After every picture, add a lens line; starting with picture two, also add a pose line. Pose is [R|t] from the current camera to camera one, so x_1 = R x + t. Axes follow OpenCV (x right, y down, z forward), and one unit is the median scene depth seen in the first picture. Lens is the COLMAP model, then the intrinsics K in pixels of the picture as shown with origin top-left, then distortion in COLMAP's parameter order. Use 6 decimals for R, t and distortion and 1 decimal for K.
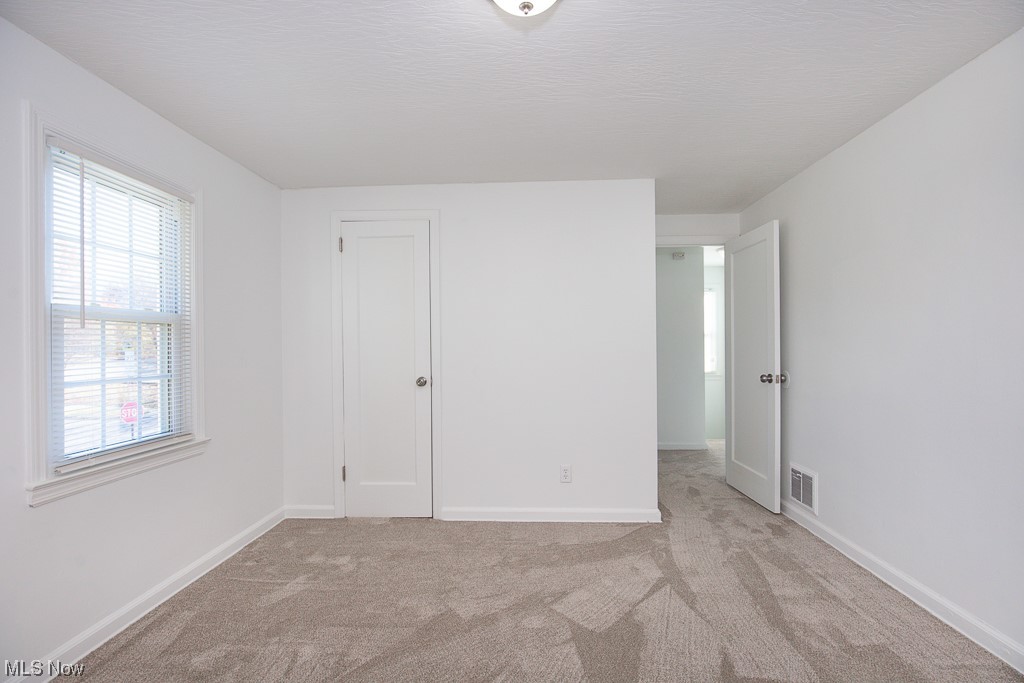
lens RADIAL K [[470.5, 0, 513.0], [0, 470.5, 340.0], [0, 0, 1]] dist [-0.003299, -0.000013]
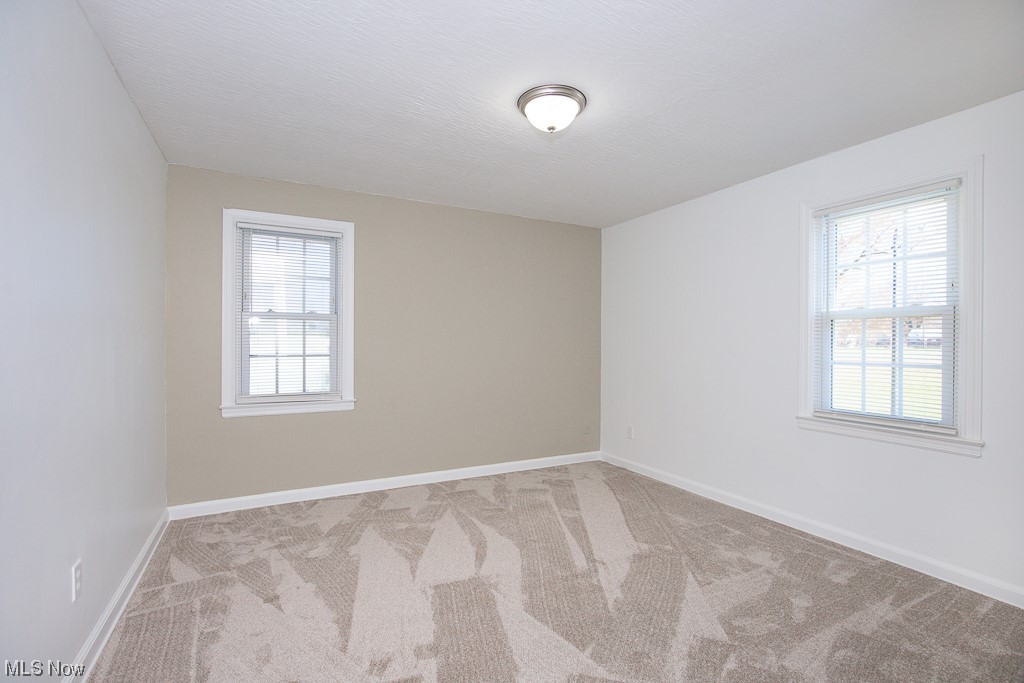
lens RADIAL K [[470.5, 0, 513.0], [0, 470.5, 340.0], [0, 0, 1]] dist [-0.003299, -0.000013]
pose [[-0.864476, 0.004886, -0.502651, 0.687841], [0.011746, 0.999876, -0.010482, 0.022302], [0.502537, -0.014966, -0.864426, 1.666985]]
